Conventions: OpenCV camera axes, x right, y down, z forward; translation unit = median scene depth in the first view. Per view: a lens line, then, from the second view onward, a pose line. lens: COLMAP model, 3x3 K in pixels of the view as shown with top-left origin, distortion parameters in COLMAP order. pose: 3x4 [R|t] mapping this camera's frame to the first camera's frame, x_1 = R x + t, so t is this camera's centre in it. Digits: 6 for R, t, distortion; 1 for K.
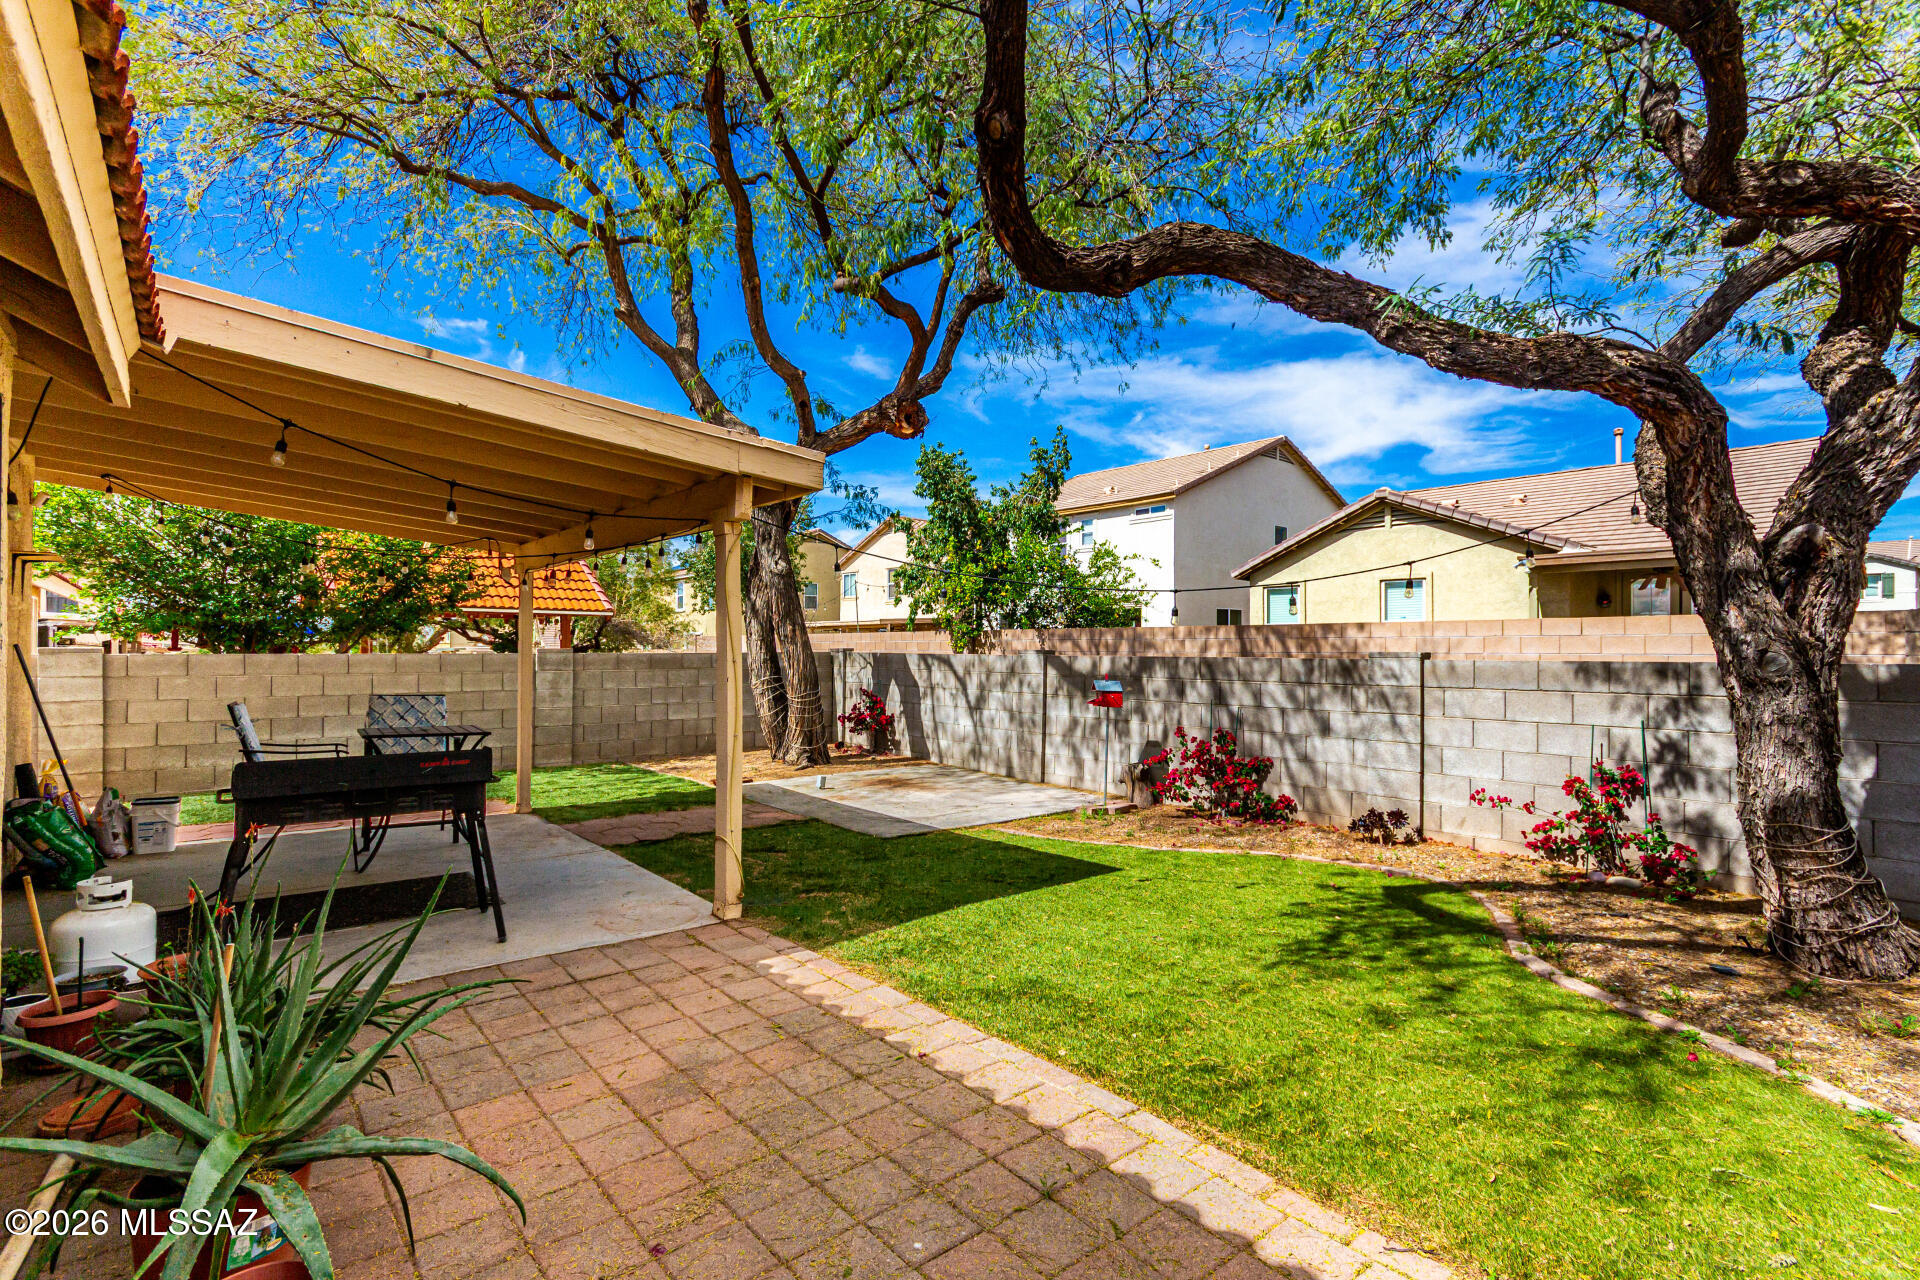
lens RADIAL K [[876.7, 0, 960.5], [0, 876.7, 646.1], [0, 0, 1]] dist [0.006468, 0.001663]
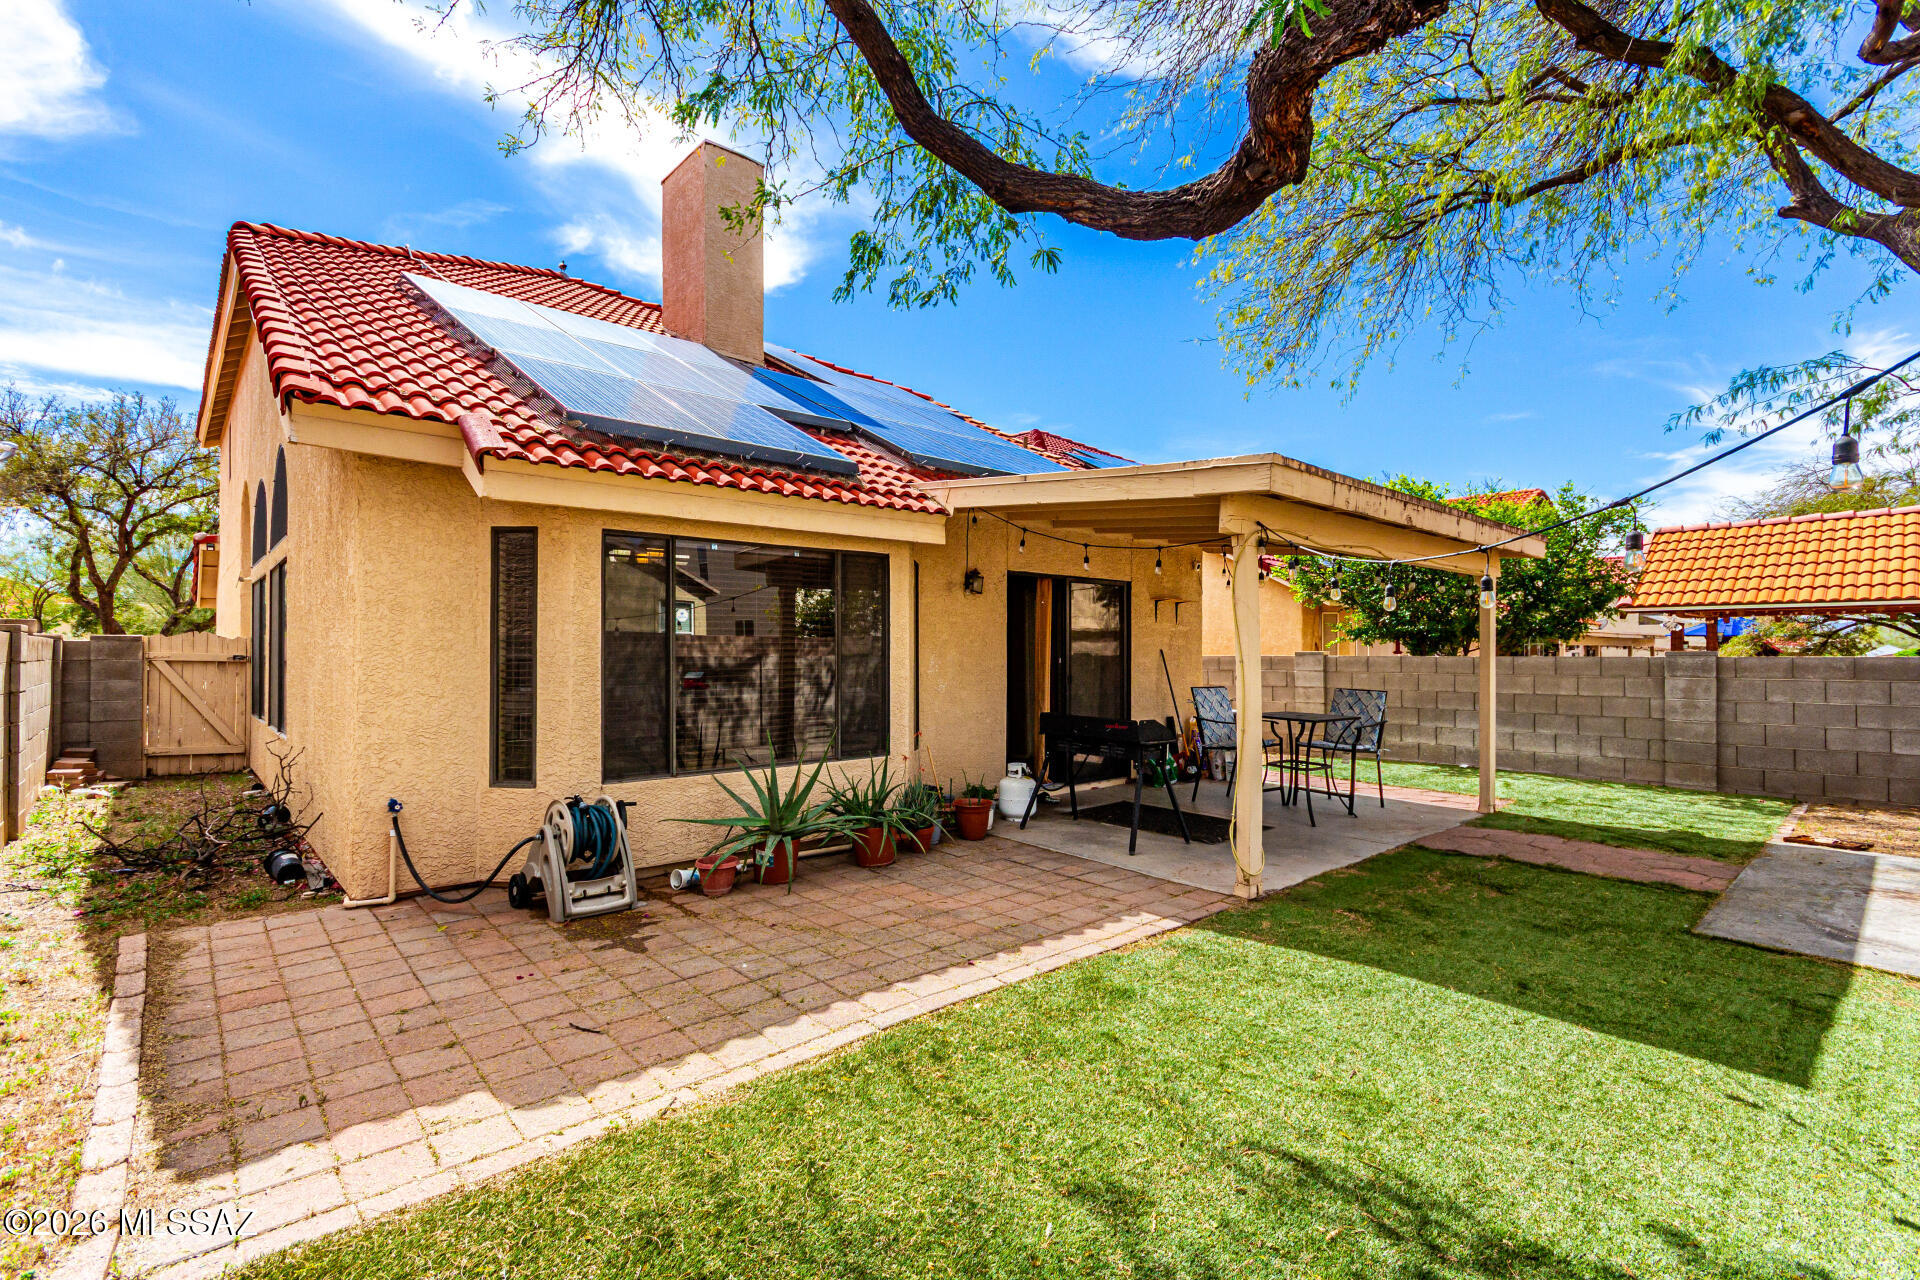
lens RADIAL K [[876.7, 0, 968.5], [0, 876.7, 645.6], [0, 0, 1]] dist [0.006468, 0.001663]
pose [[0.030090, -0.013866, -0.999451, 1.026112], [0.005939, 0.999889, -0.013693, 0.015917], [0.999530, -0.005524, 0.030169, 0.791284]]
